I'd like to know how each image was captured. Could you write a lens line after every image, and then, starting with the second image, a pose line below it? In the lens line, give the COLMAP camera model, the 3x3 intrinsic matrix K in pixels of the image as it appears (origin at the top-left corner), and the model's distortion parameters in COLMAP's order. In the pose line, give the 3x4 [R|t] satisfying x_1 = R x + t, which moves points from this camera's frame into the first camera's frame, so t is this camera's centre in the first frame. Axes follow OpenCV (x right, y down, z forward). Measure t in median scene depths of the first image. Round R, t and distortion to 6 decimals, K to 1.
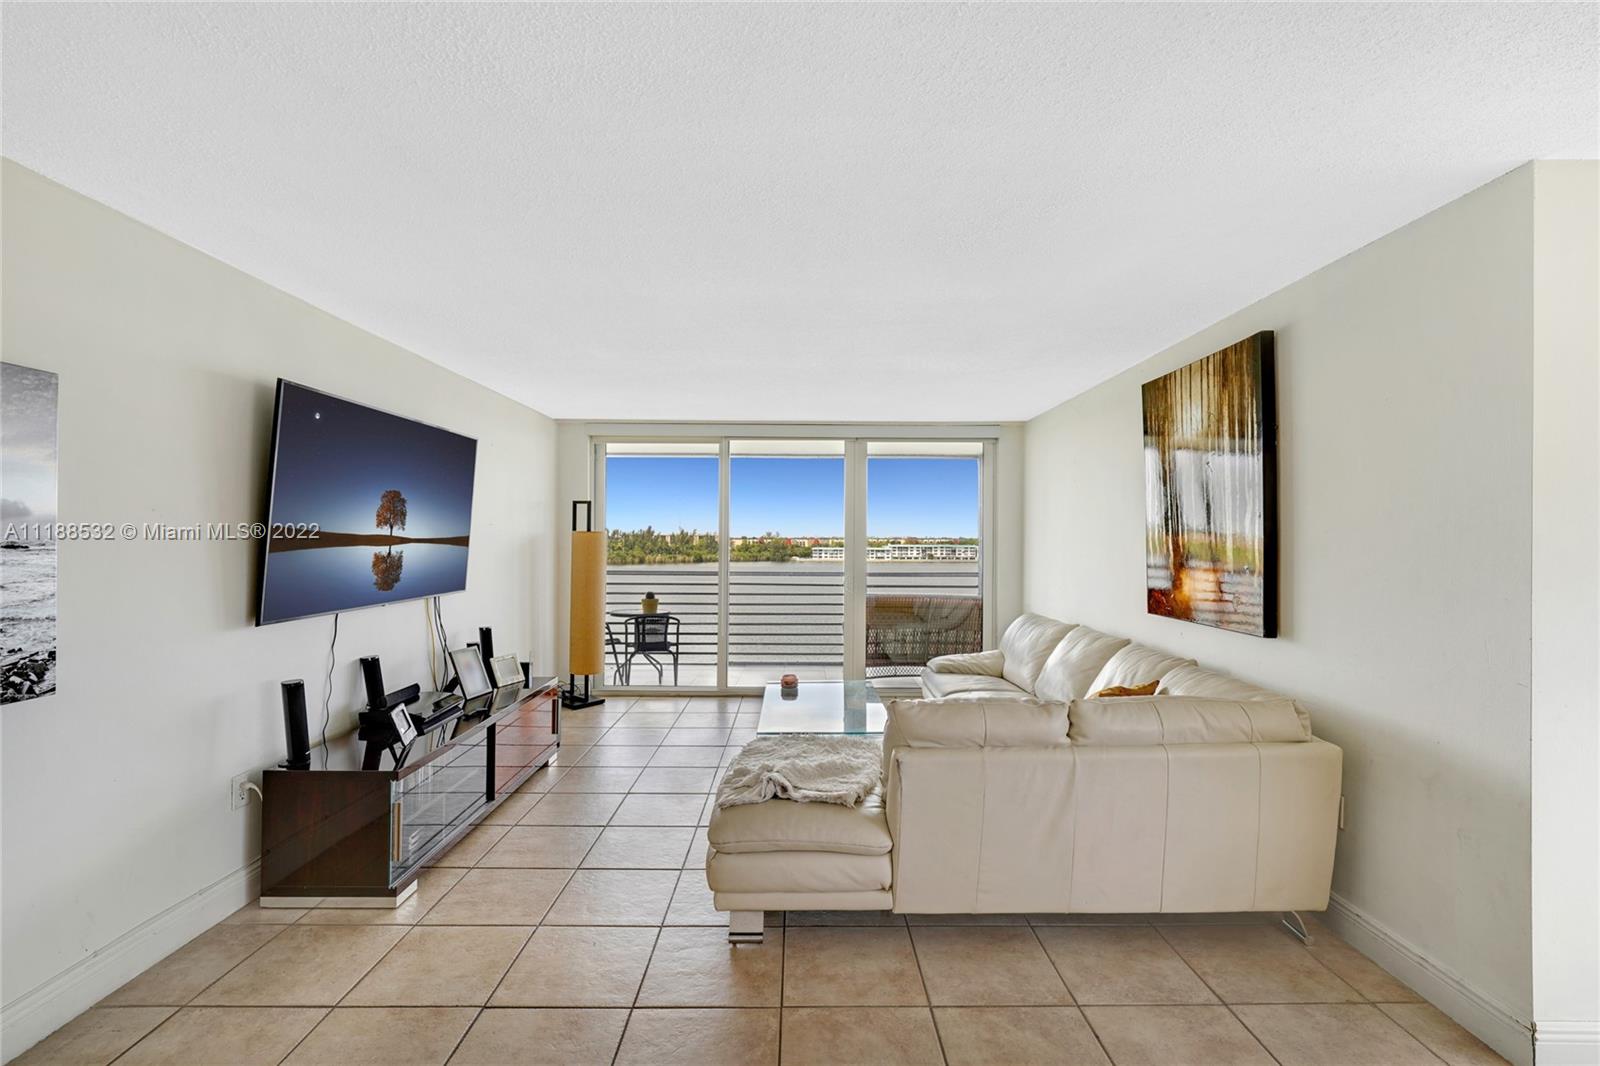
lens RADIAL K [[706.5, 0, 818.7], [0, 706.5, 535.8], [0, 0, 1]] dist [-0.002727, 0.001959]
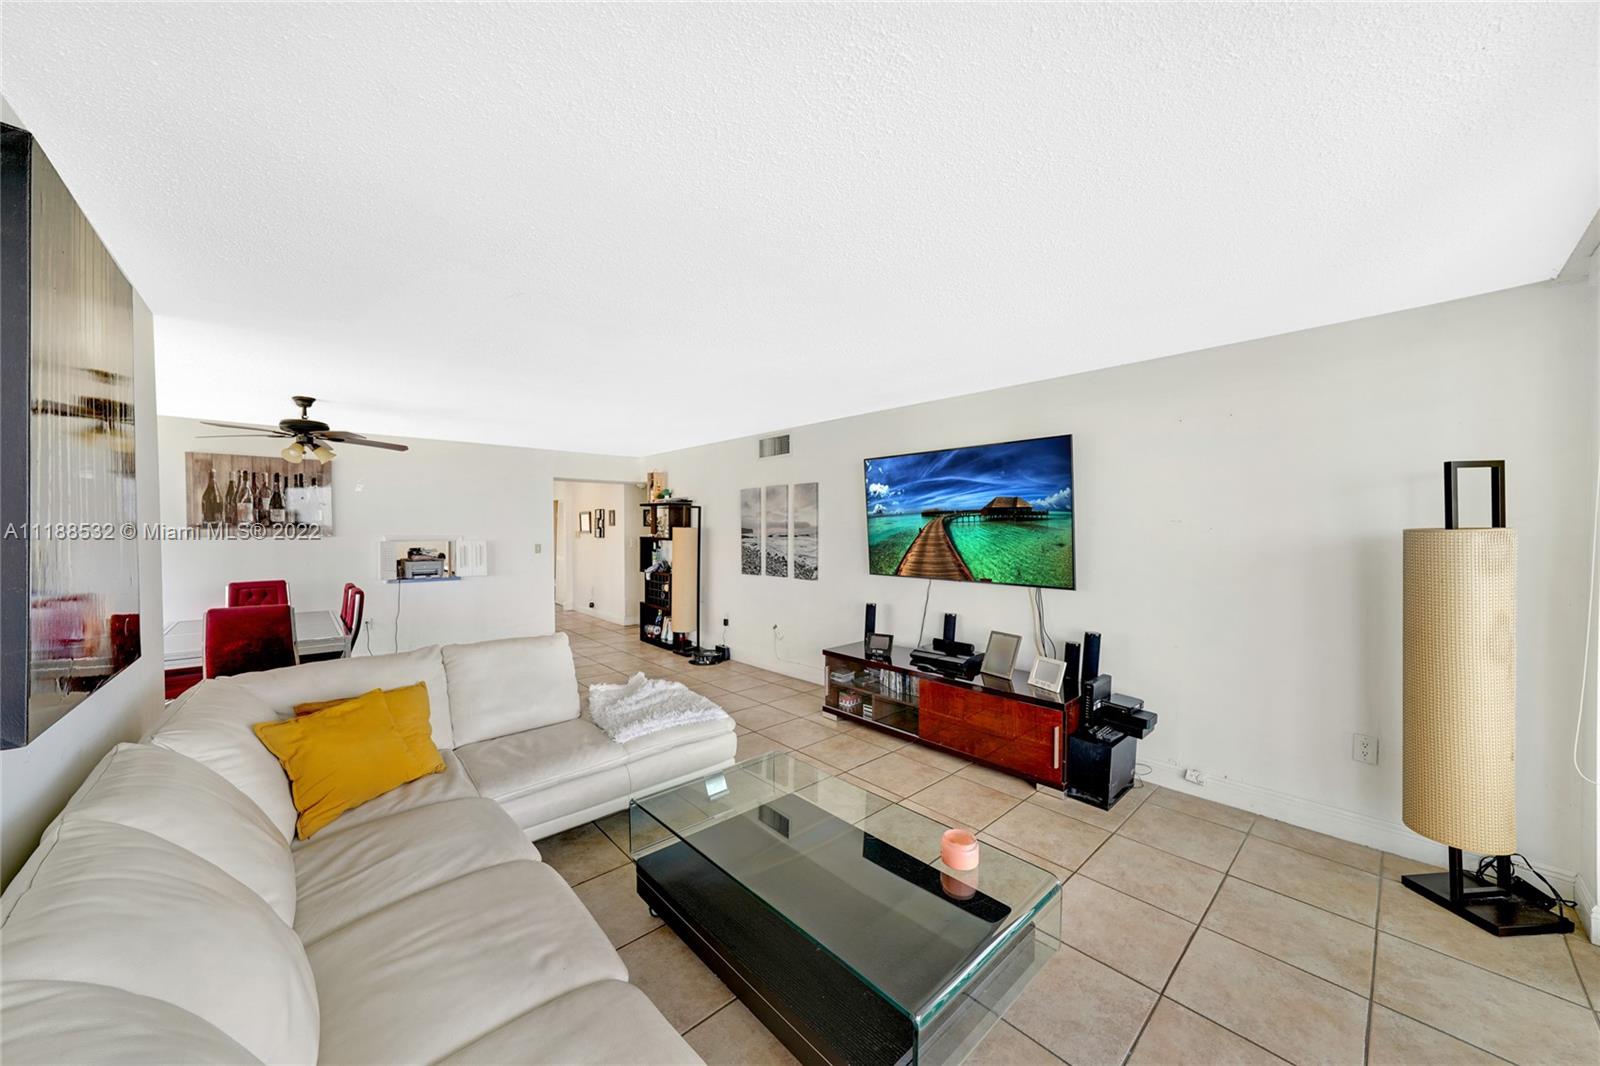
lens RADIAL K [[559.2, 0, 798.6], [0, 559.2, 535.9], [0, 0, 1]] dist [-0.012776, 0.002071]
pose [[-0.749097, 0.006479, -0.662429, 0.480389], [-0.003093, 0.999907, 0.013277, -0.011051], [0.662454, 0.011995, -0.749007, 2.025454]]
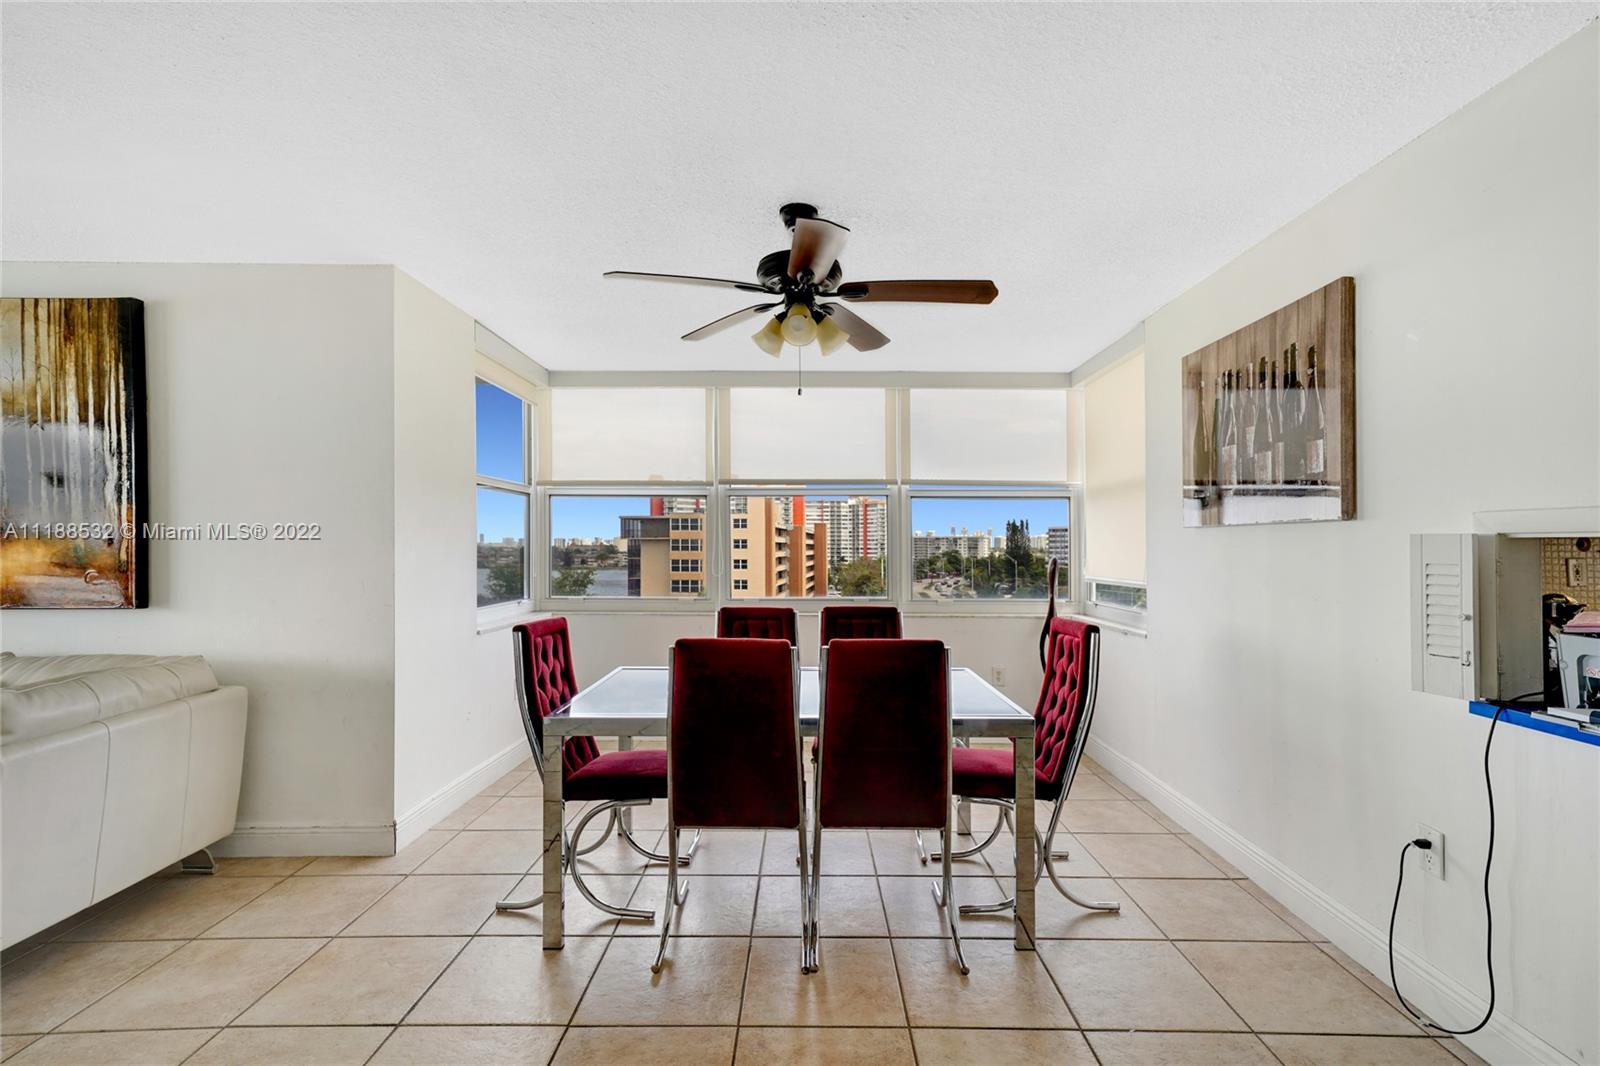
lens RADIAL K [[754.9, 0, 797.4], [0, 754.9, 538.0], [0, 0, 1]] dist [0.014376, 0.004469]
pose [[0.019368, 0.010360, 0.999759, -0.433806], [-0.003532, 0.999941, -0.010294, 0.054049], [-0.999806, -0.003332, 0.019404, 0.055678]]
